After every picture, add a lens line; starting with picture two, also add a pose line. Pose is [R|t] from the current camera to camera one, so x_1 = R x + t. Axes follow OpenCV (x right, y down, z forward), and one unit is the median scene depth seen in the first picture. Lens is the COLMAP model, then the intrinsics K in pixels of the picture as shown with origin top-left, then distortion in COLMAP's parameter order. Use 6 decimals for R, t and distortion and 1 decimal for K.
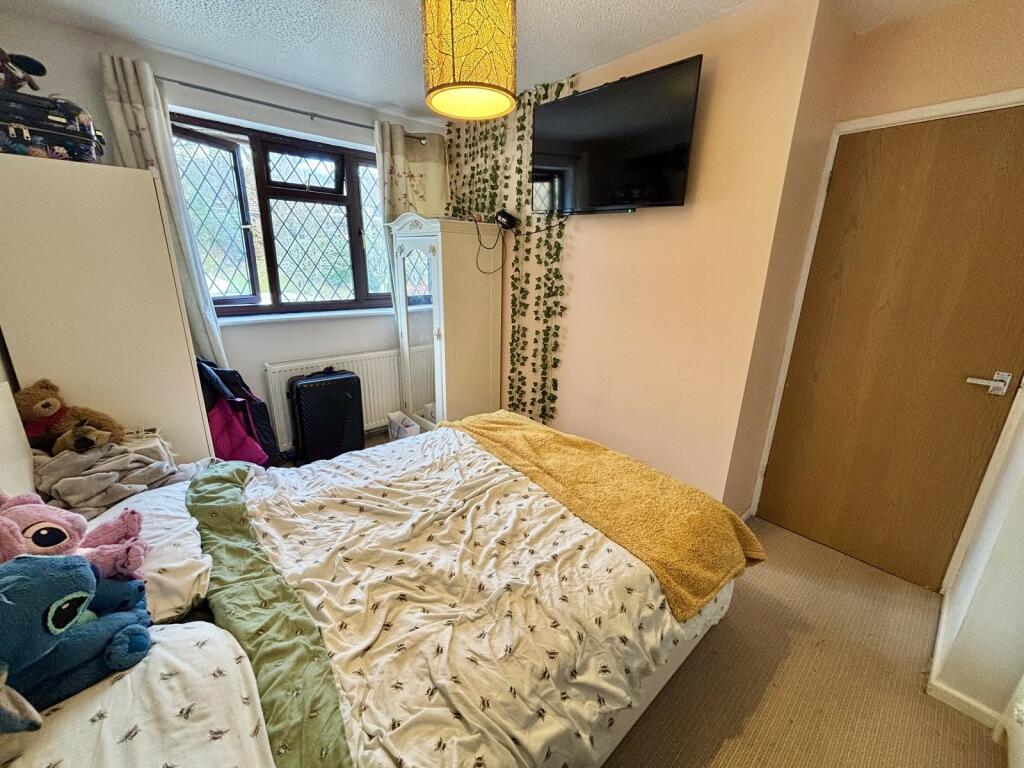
lens RADIAL K [[414.8, 0, 508.5], [0, 414.8, 381.8], [0, 0, 1]] dist [0.008541, -0.002907]
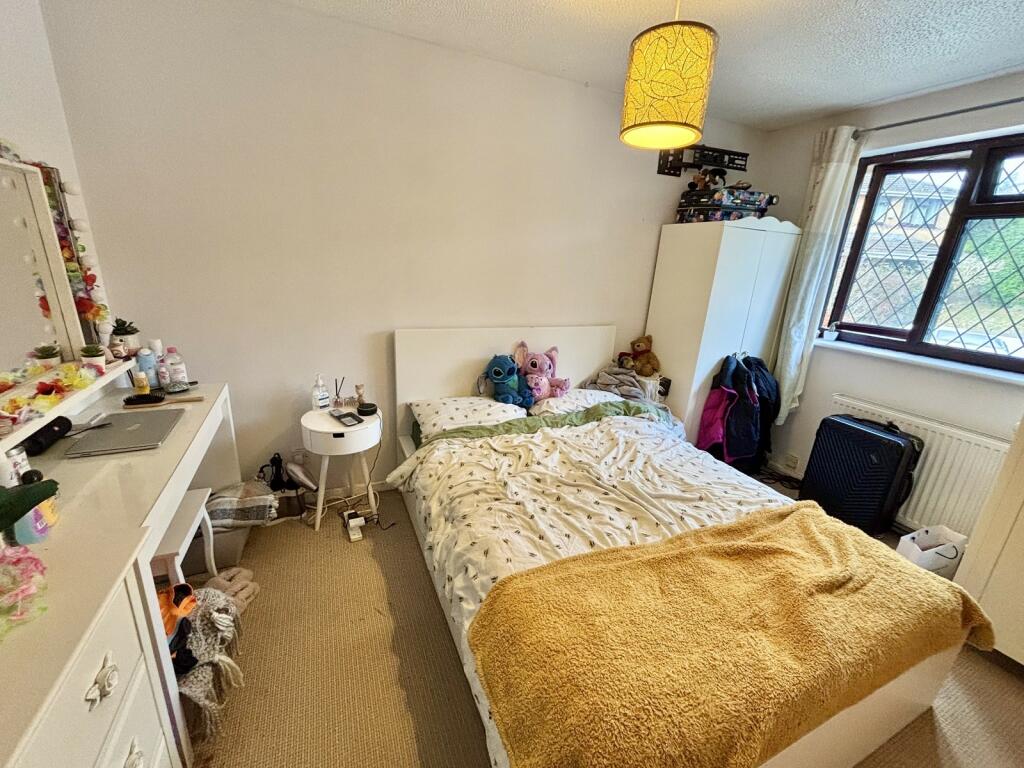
lens RADIAL K [[414.8, 0, 508.5], [0, 414.8, 381.8], [0, 0, 1]] dist [0.008541, -0.002907]
pose [[-0.306968, 0.233661, -0.922590, 0.965018], [-0.326445, 0.884732, 0.332689, -0.245594], [0.893982, 0.403300, -0.195307, 0.867657]]
